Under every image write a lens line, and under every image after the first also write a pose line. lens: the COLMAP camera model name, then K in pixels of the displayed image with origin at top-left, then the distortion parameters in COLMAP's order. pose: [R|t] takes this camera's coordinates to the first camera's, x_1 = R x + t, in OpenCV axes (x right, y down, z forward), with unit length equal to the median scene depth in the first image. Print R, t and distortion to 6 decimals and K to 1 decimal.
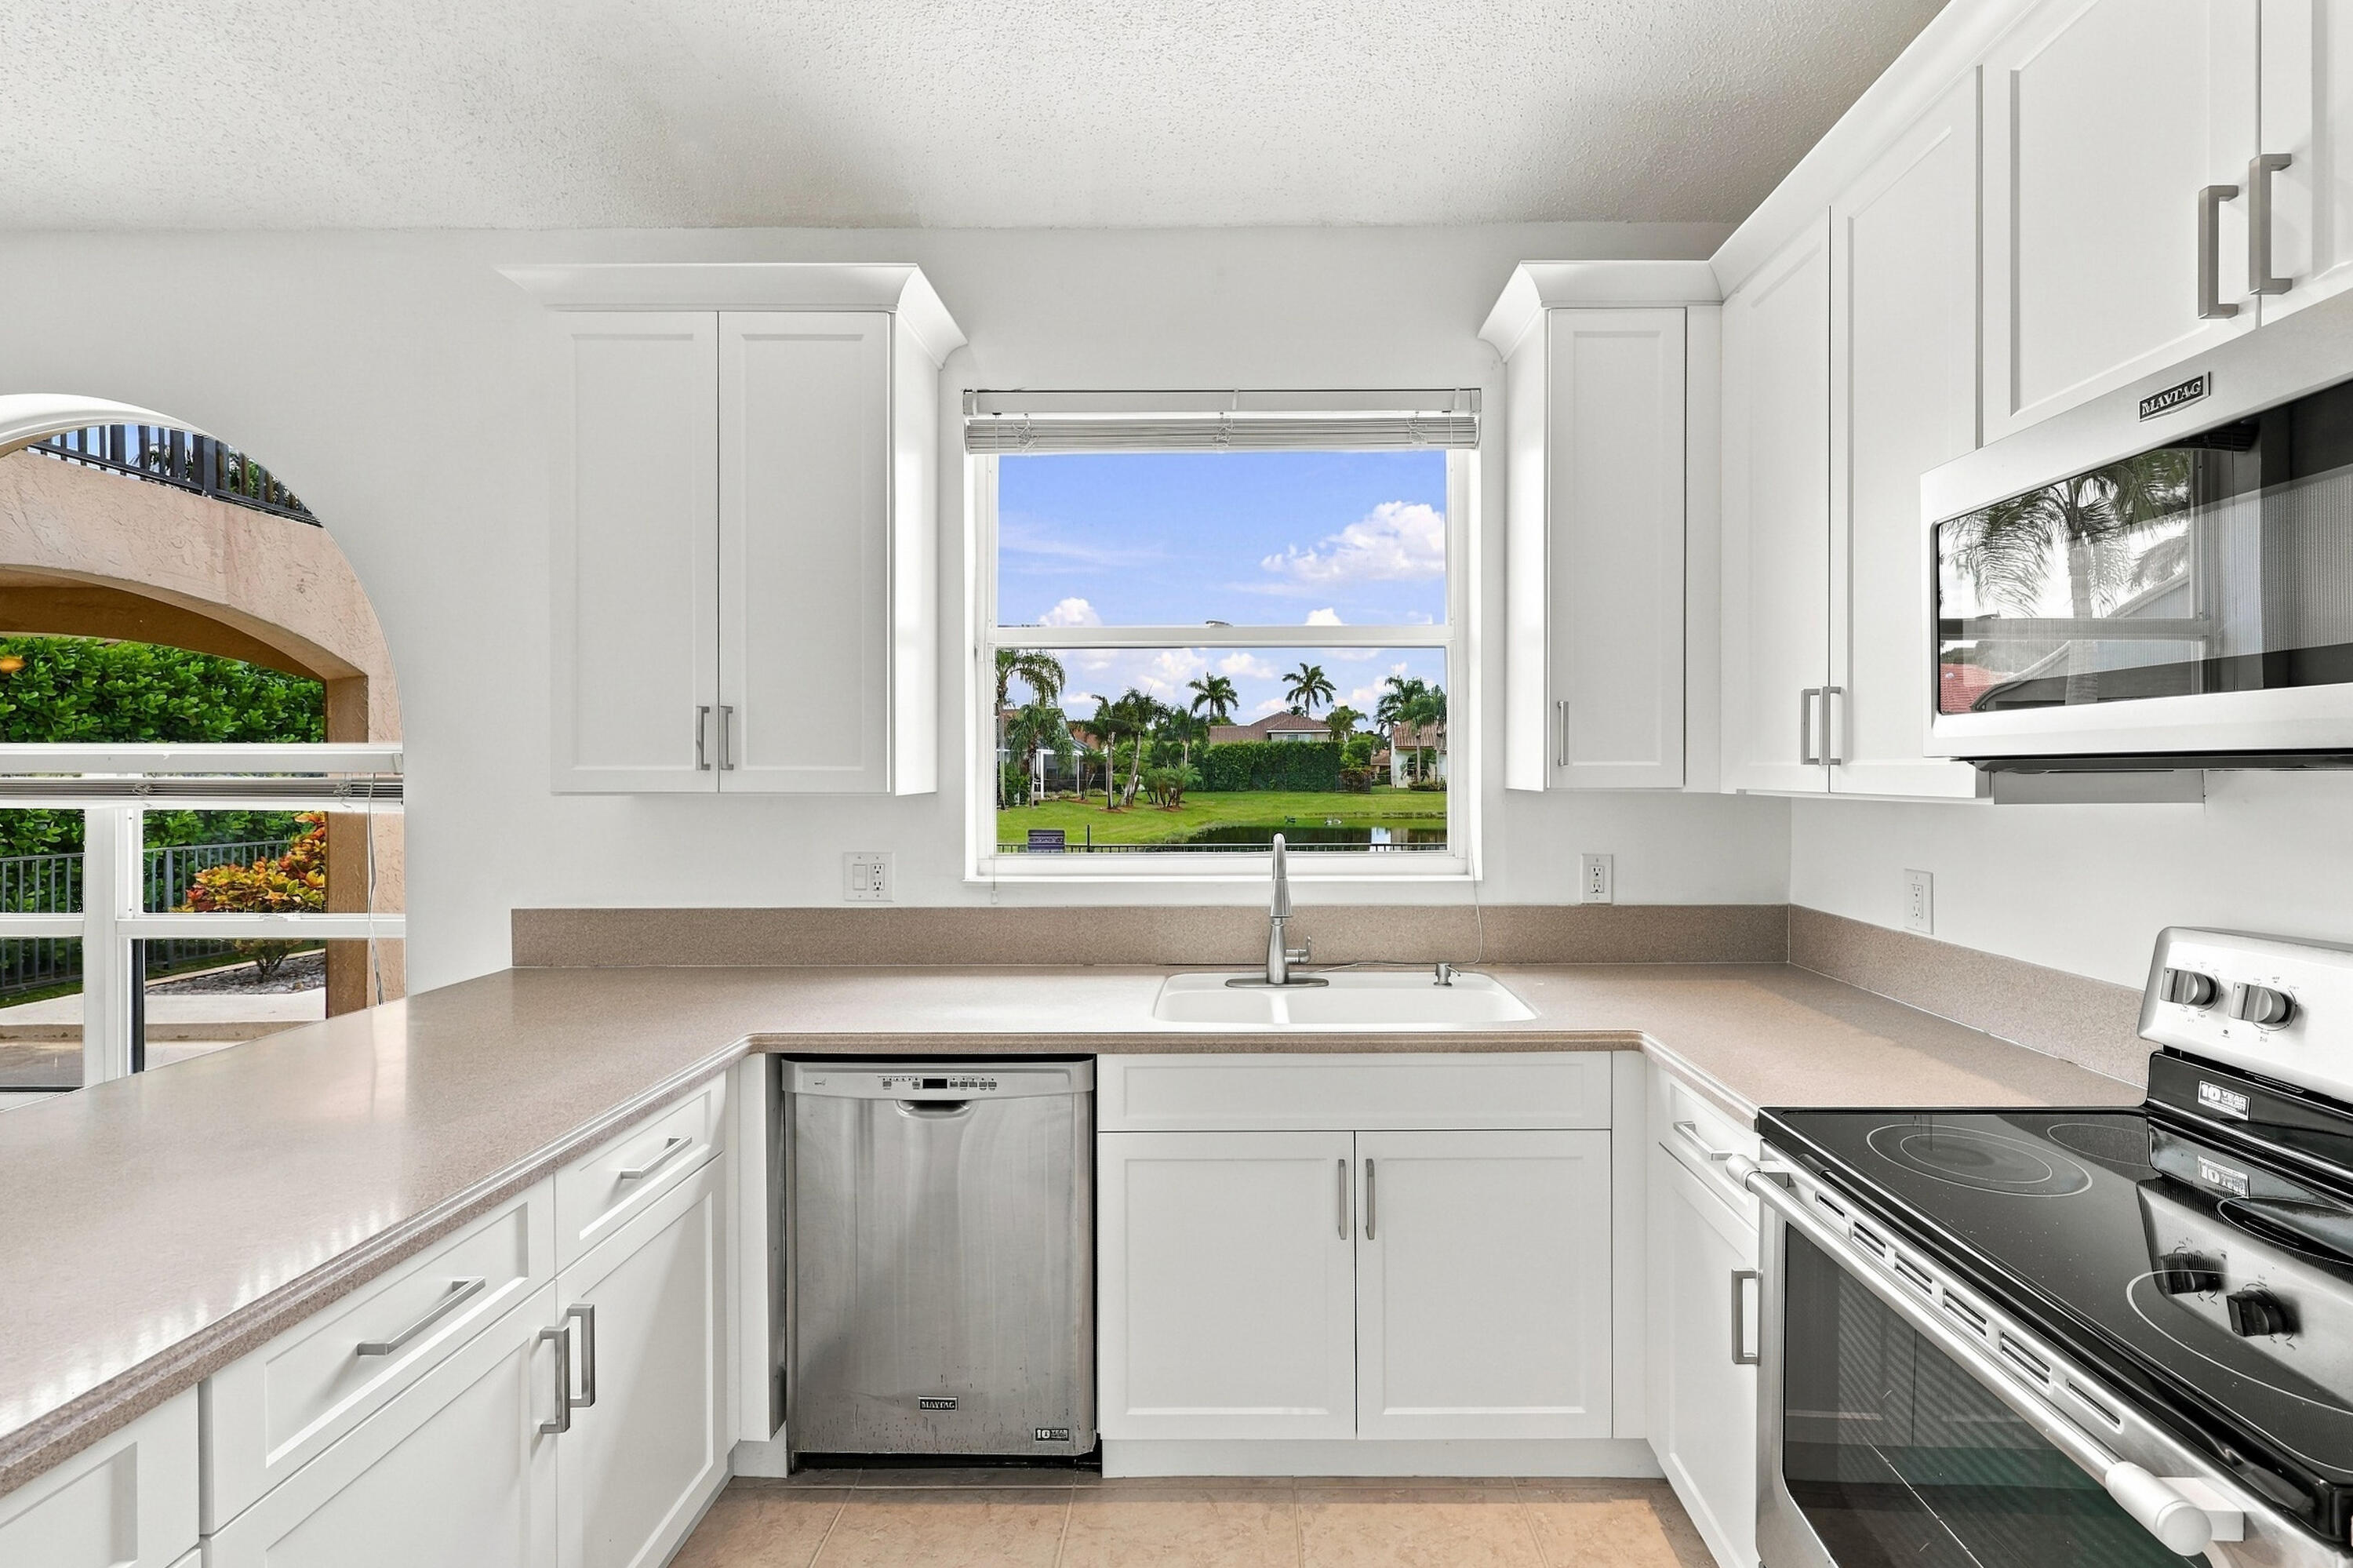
lens RADIAL K [[961.9, 0, 1229.7], [0, 961.9, 776.5], [0, 0, 1]] dist [0.001289, 0.000062]
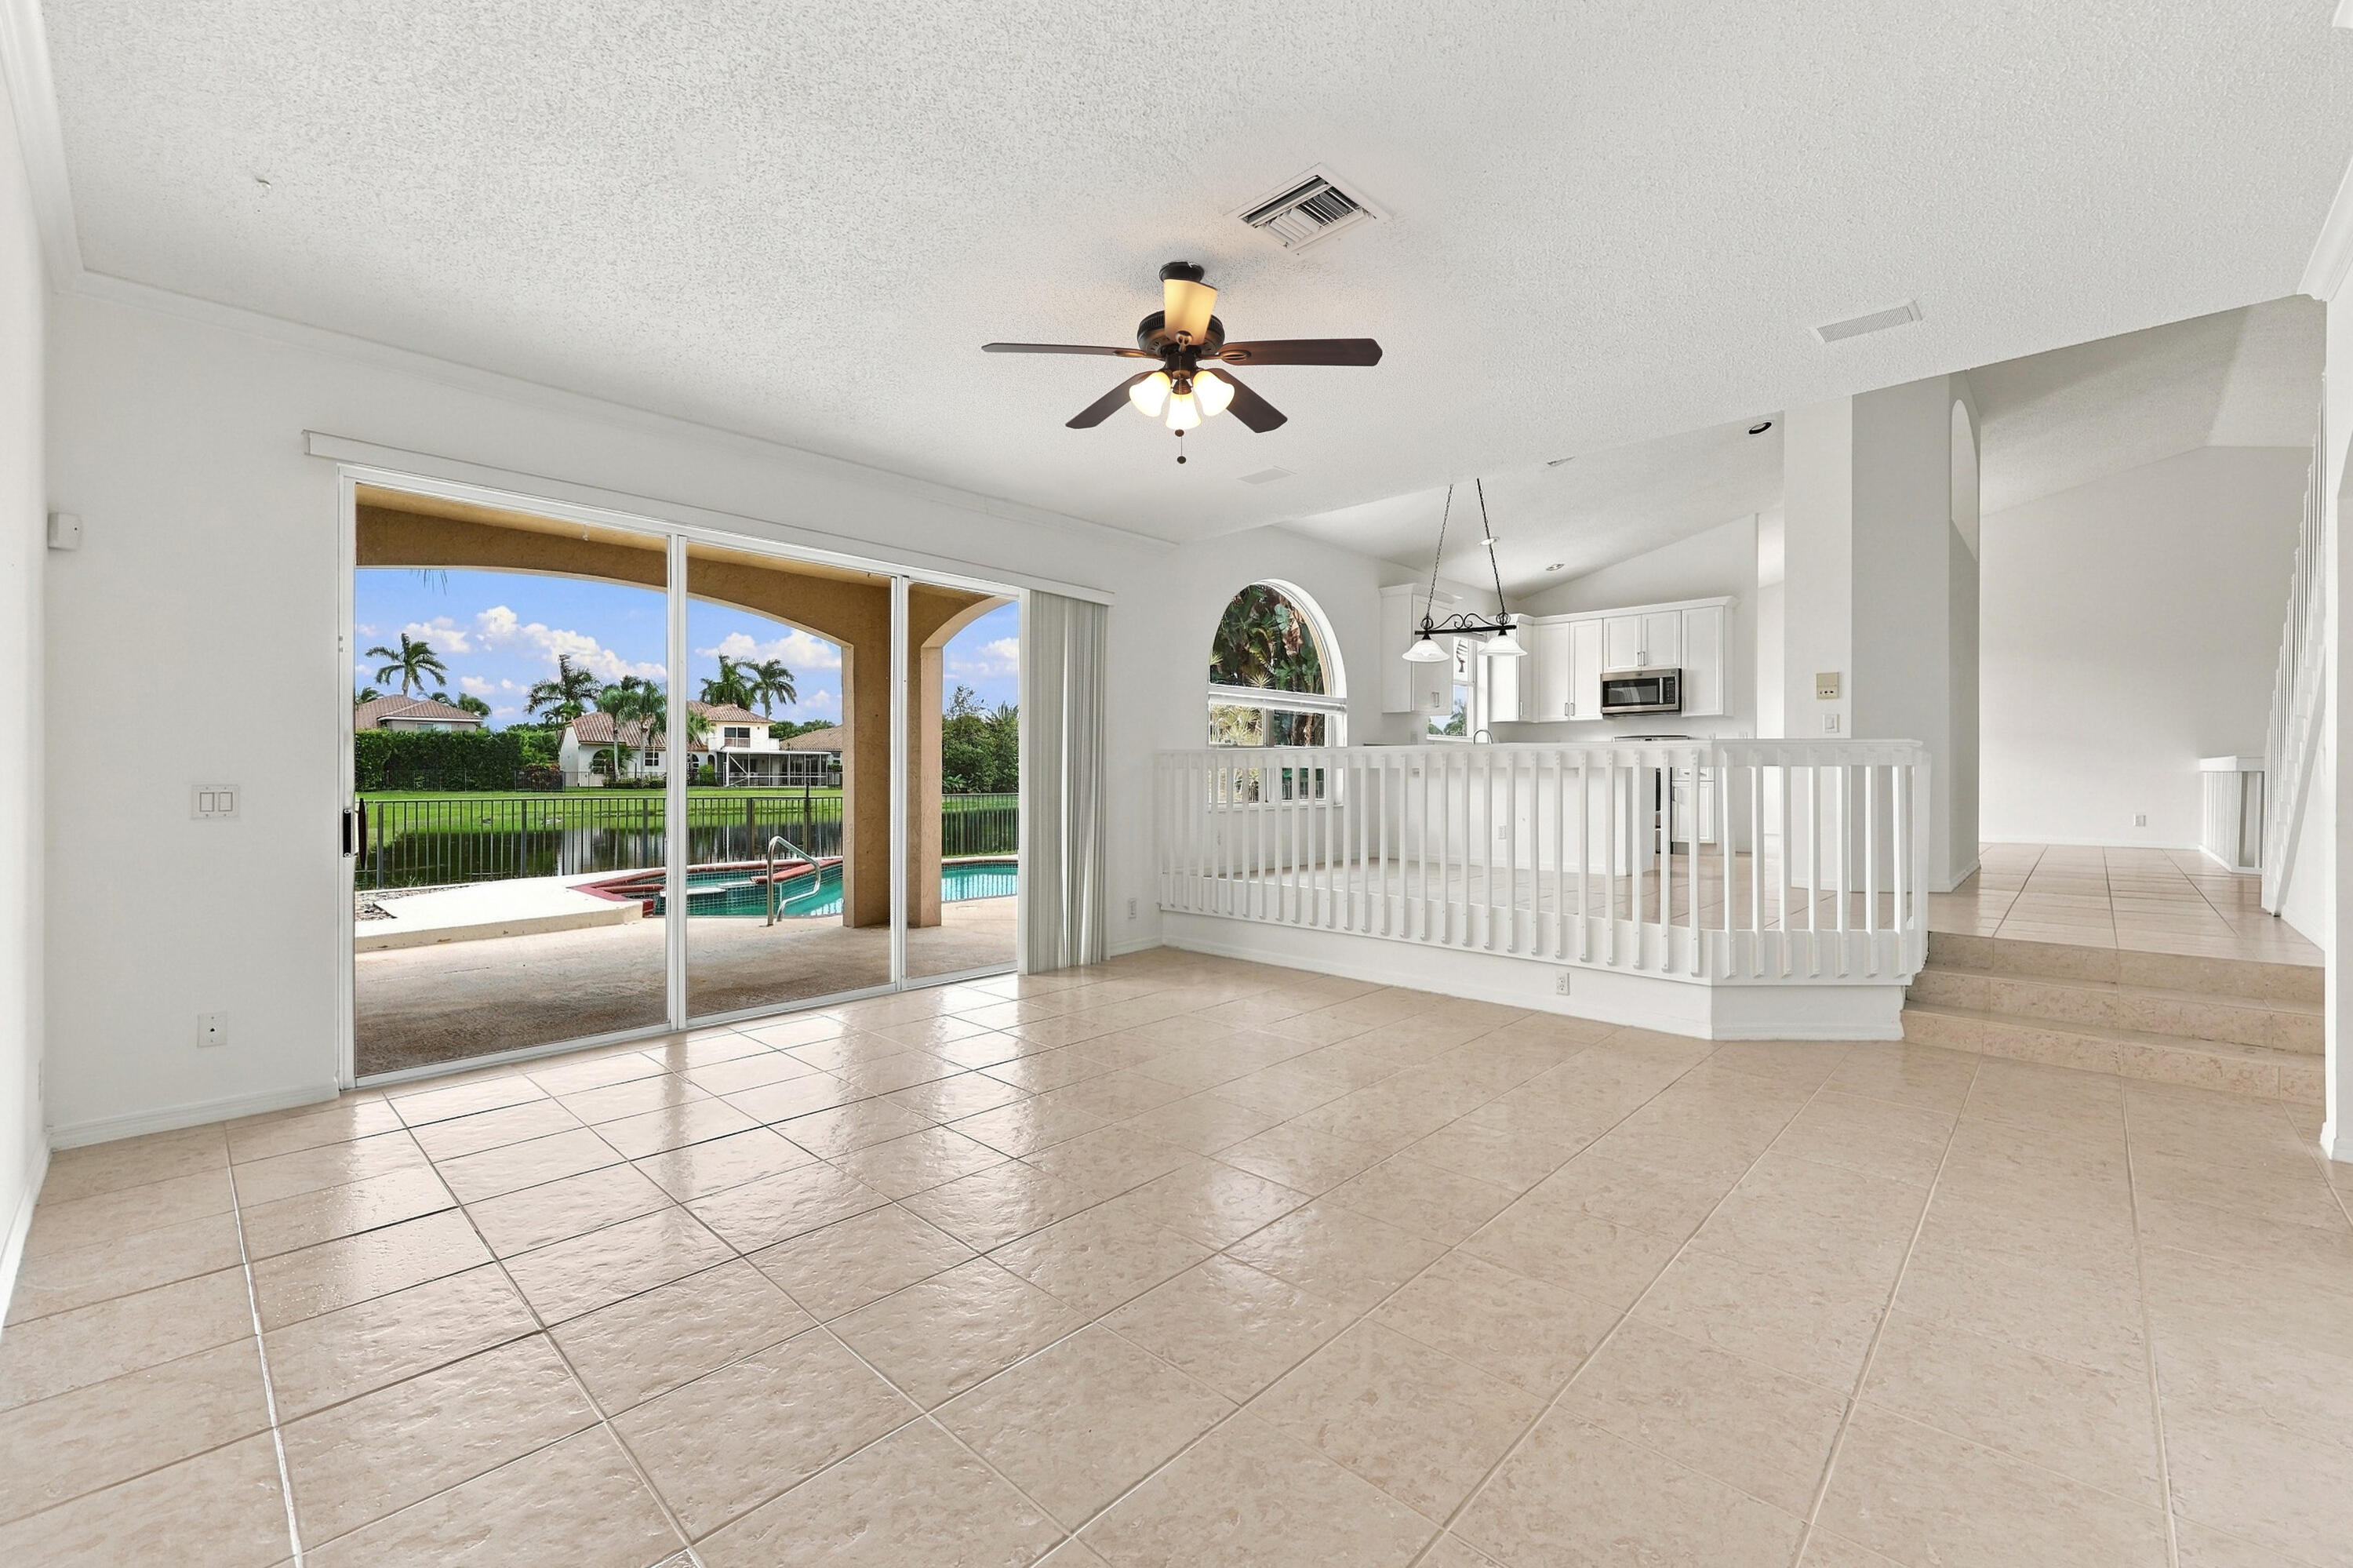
lens RADIAL K [[961.9, 0, 1191.1], [0, 961.9, 775.5], [0, 0, 1]] dist [0.001289, 0.000062]
pose [[0.676782, 0.000981, 0.736183, -3.865067], [0.003806, 0.999981, -0.004831, 0.272938], [-0.736173, 0.006072, 0.676766, -0.944700]]
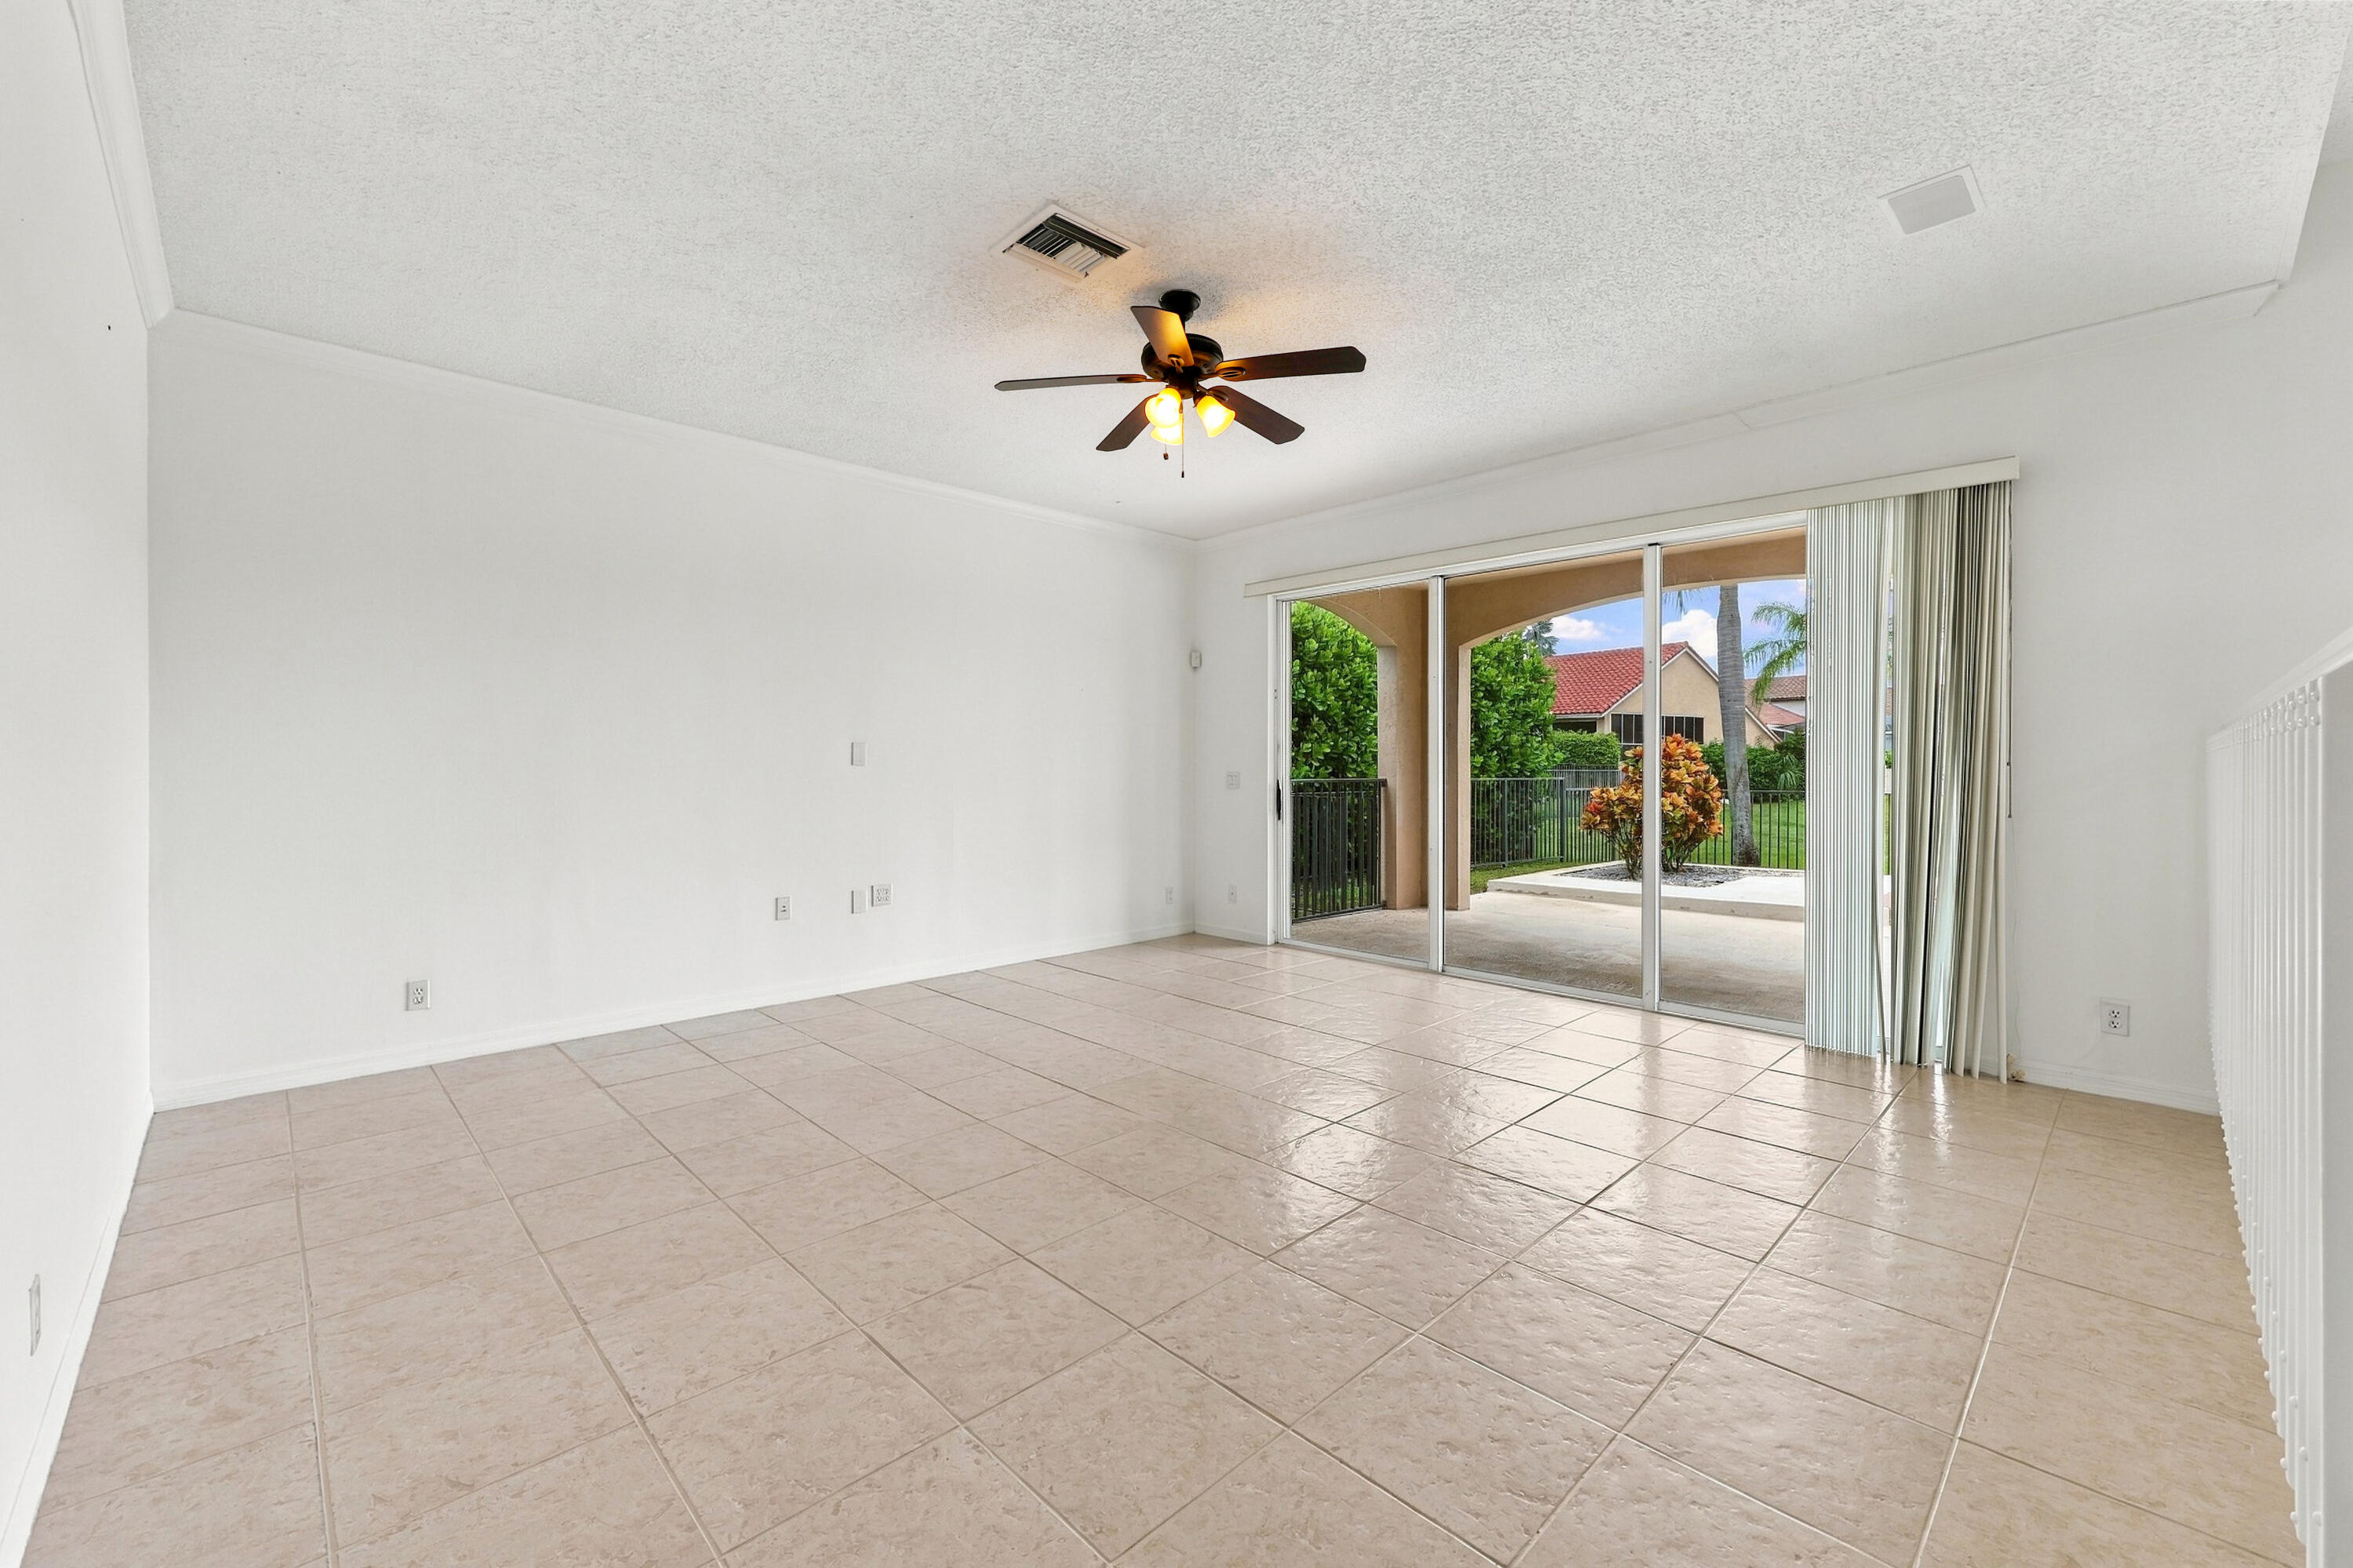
lens RADIAL K [[961.9, 0, 1198.2], [0, 961.9, 827.4], [0, 0, 1]] dist [0.001289, 0.000062]
pose [[0.705897, 0.049821, -0.706560, -1.885525], [-0.009674, 0.998108, 0.060714, 0.264039], [0.708248, -0.036022, 0.705044, -1.015568]]
